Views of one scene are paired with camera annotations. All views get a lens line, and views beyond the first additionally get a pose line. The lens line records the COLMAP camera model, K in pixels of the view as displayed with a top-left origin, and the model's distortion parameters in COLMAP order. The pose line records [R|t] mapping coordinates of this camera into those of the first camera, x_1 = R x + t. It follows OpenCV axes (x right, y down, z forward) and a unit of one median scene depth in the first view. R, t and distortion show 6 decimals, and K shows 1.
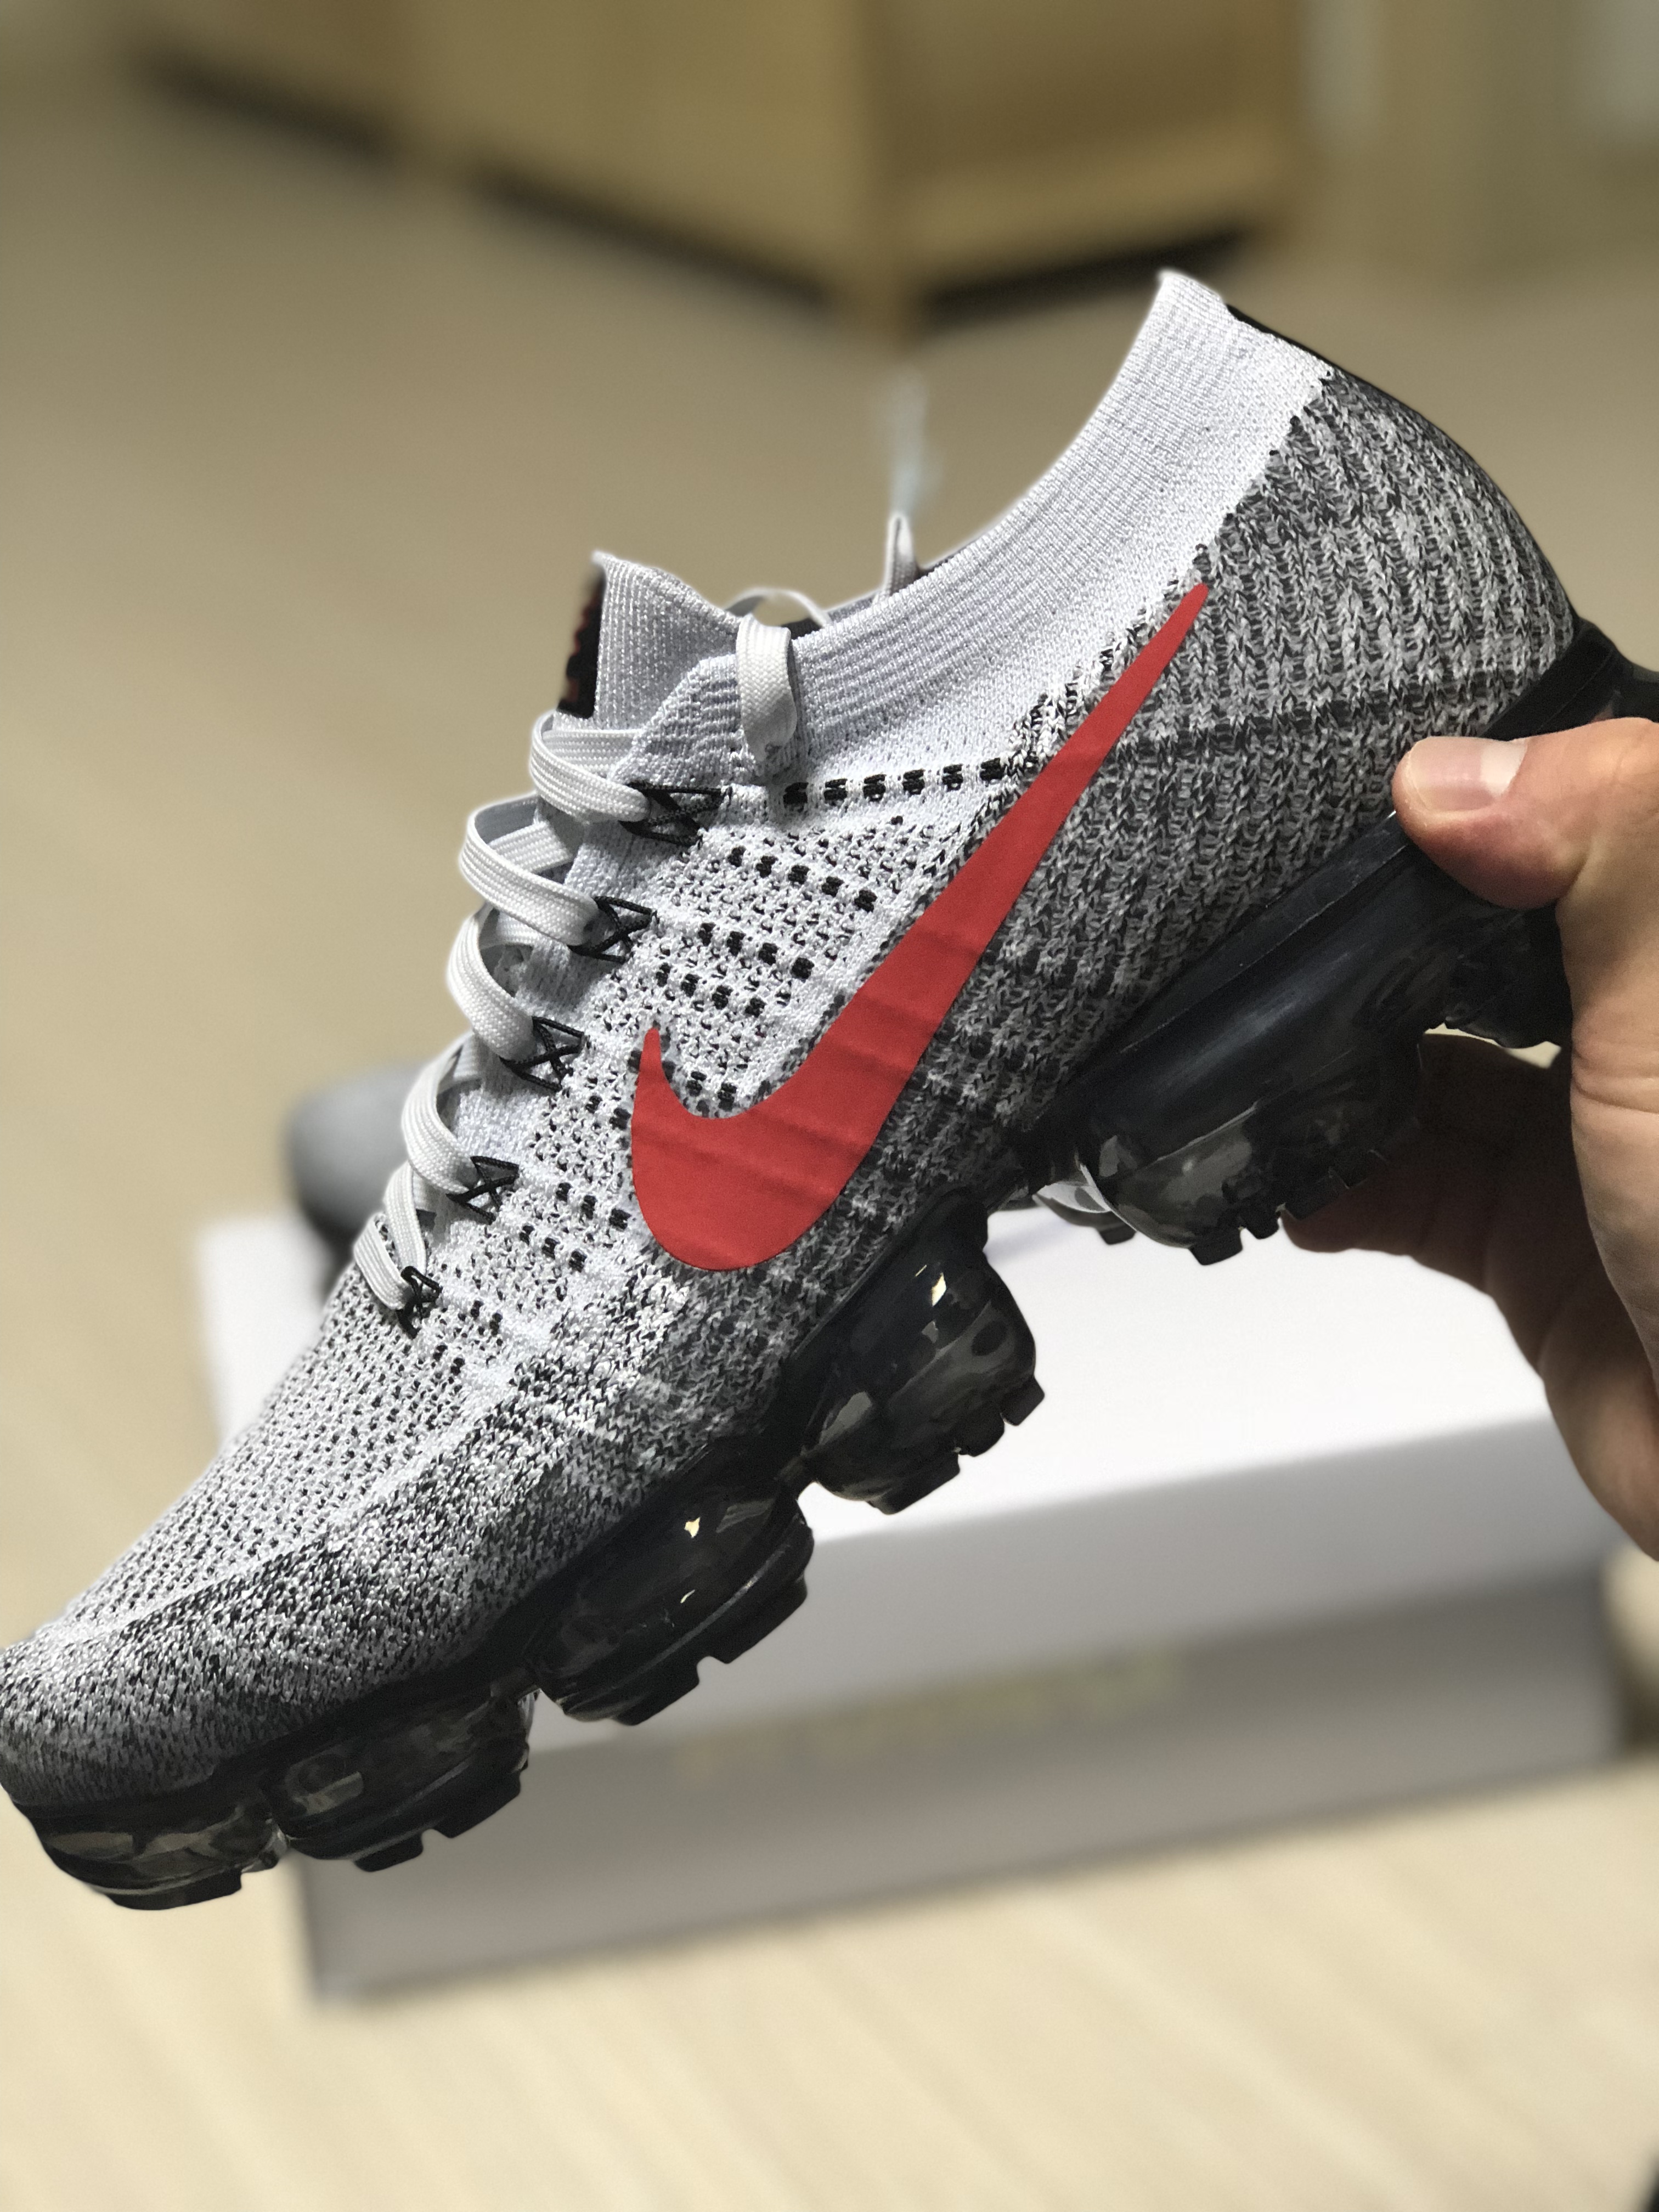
lens RADIAL K [[3702.6, 0, 829.5], [0, 3702.6, 1106.0], [0, 0, 1]] dist [-0.021302, 0.018921]
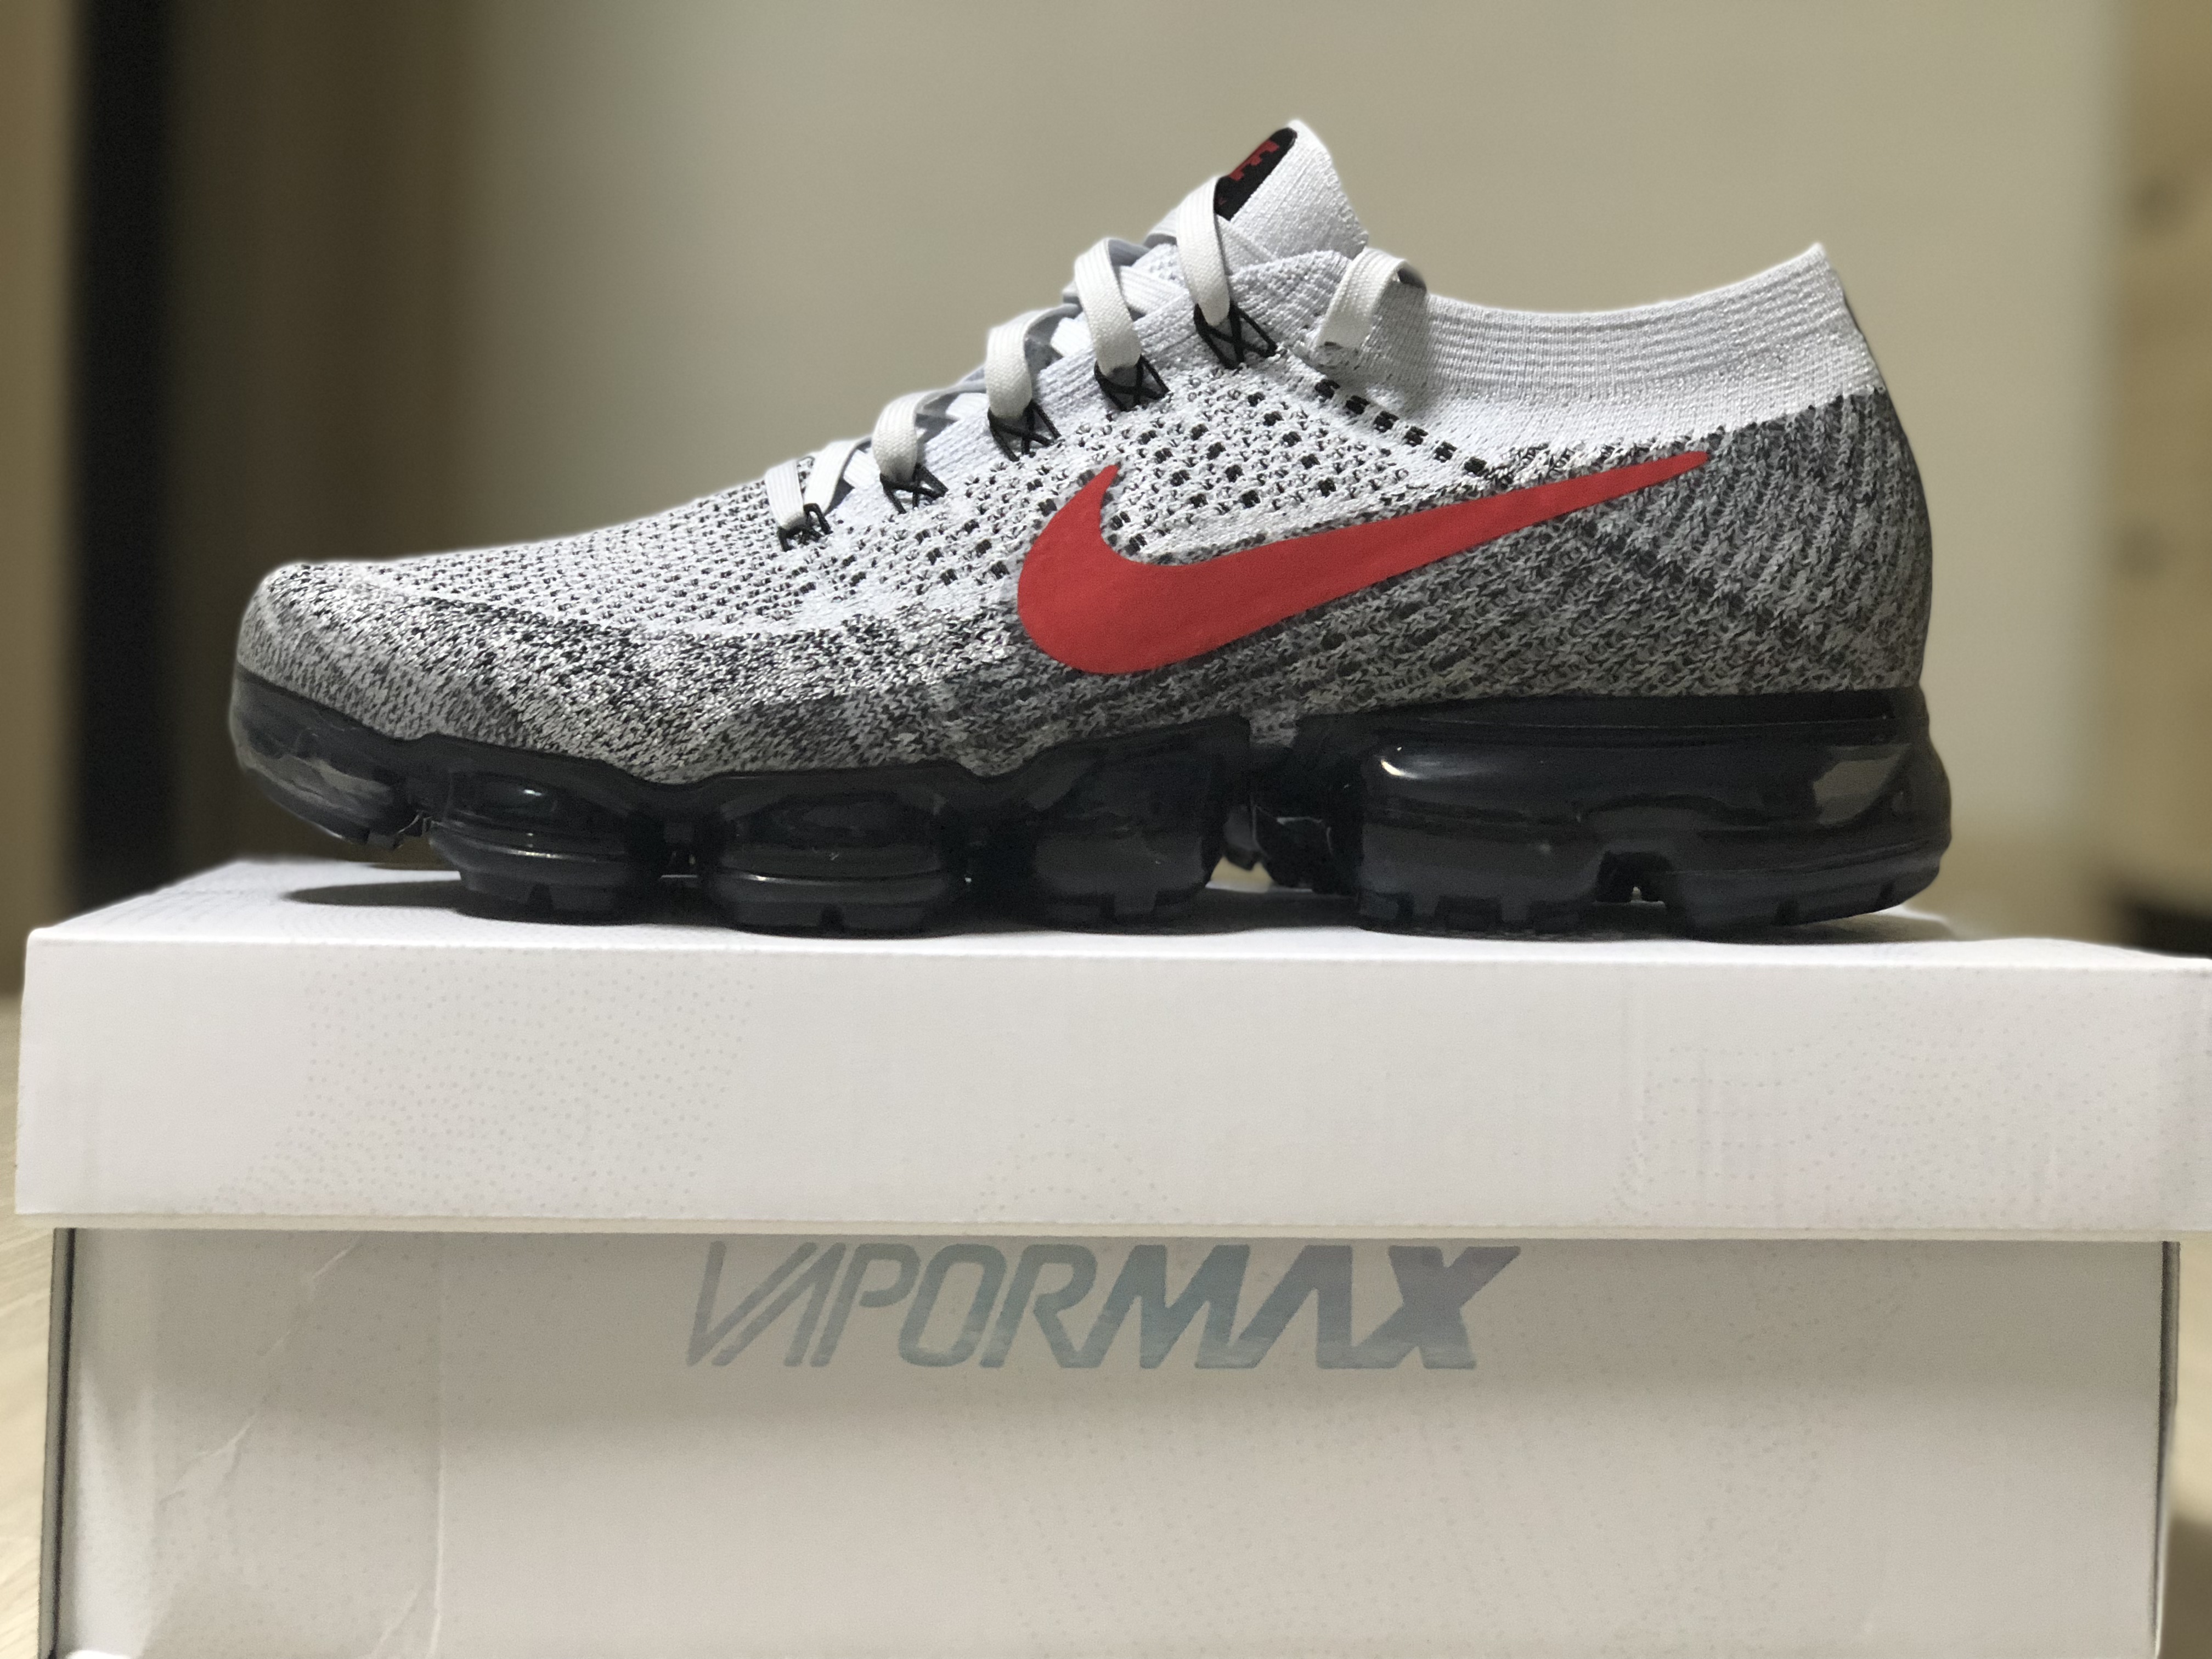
lens RADIAL K [[3702.6, 0, 1106.0], [0, 3702.6, 829.5], [0, 0, 1]] dist [-0.021302, 0.018921]
pose [[0.791061, 0.608465, 0.063192, -0.054386], [-0.602880, 0.792951, -0.088117, 0.178520], [-0.103724, 0.031609, 0.994104, -0.165984]]
